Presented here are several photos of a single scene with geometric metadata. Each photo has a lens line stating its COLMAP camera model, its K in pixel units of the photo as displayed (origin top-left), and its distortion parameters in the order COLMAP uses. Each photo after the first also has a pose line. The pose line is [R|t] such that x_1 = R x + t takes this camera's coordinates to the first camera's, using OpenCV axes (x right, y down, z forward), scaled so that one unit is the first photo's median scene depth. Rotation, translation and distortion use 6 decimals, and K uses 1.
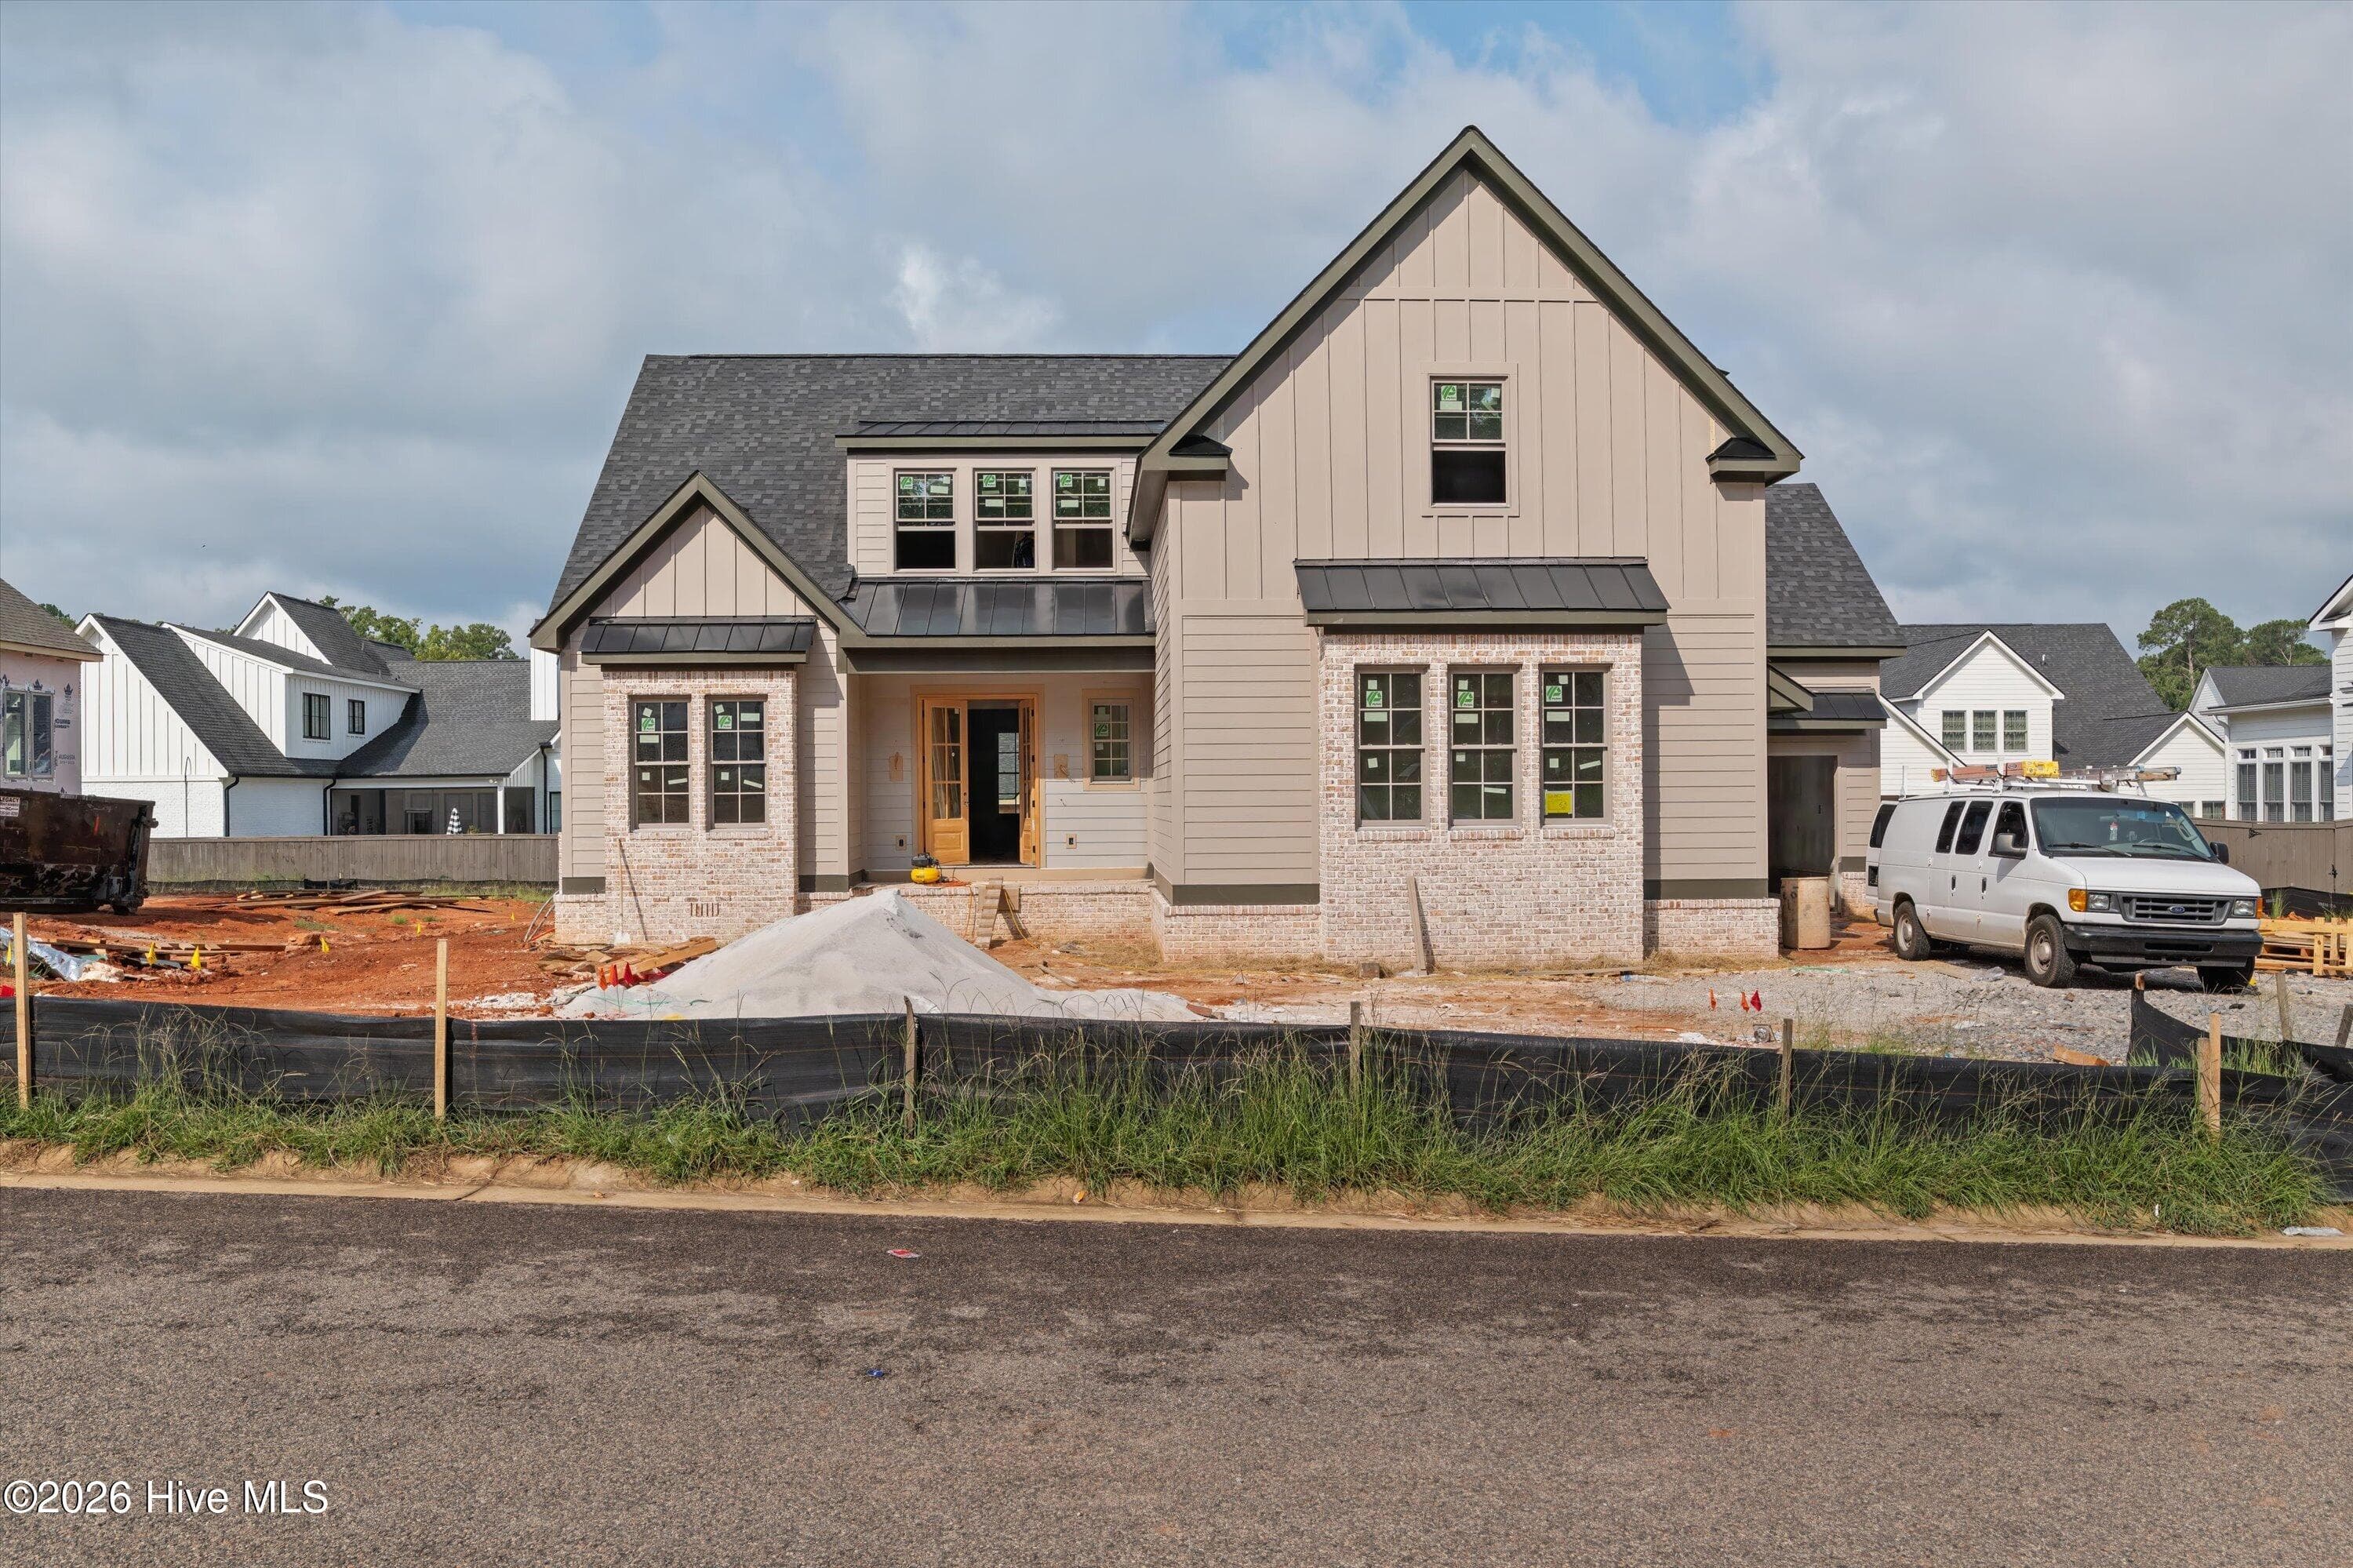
lens RADIAL K [[1990.2, 0, 1181.3], [0, 1990.2, 841.9], [0, 0, 1]] dist [-0.038942, -0.139663]
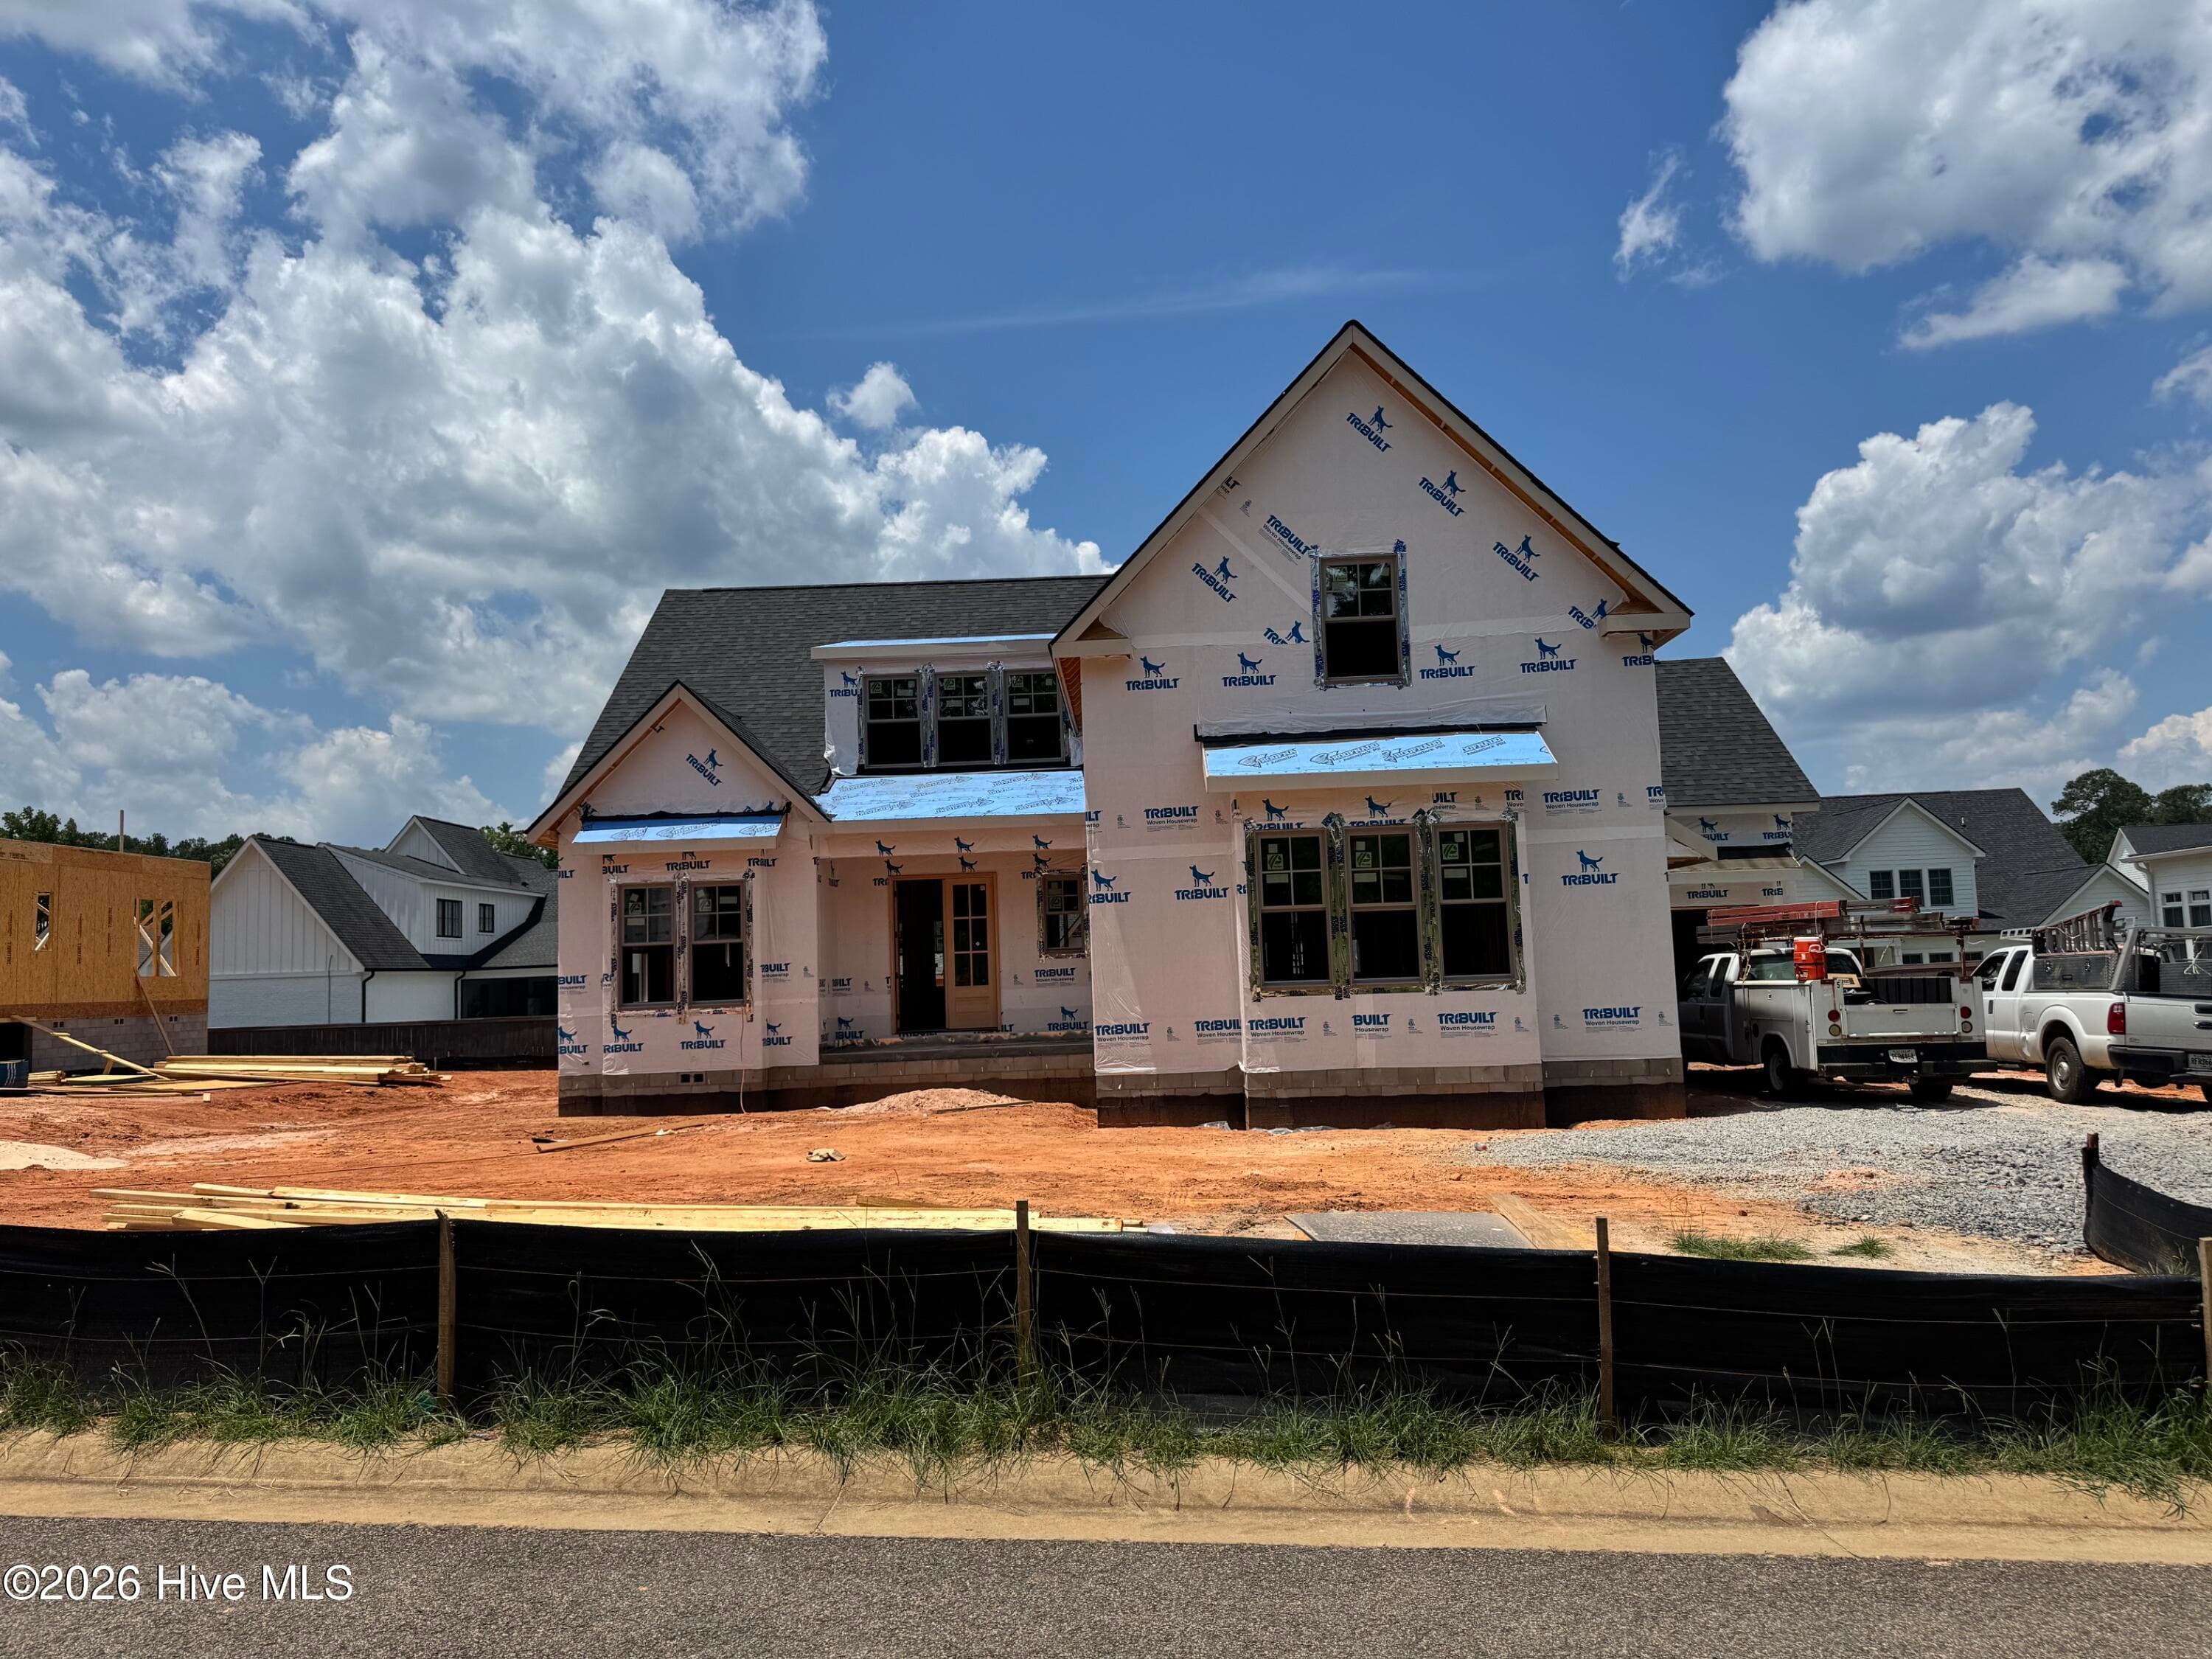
lens RADIAL K [[1596.5, 0, 1102.8], [0, 1596.5, 853.1], [0, 0, 1]] dist [0.154672, -0.300790]
pose [[0.996631, -0.031735, -0.075624, 0.067815], [0.024375, 0.995051, -0.096332, 0.002792], [0.078307, 0.094164, 0.992472, 0.146355]]
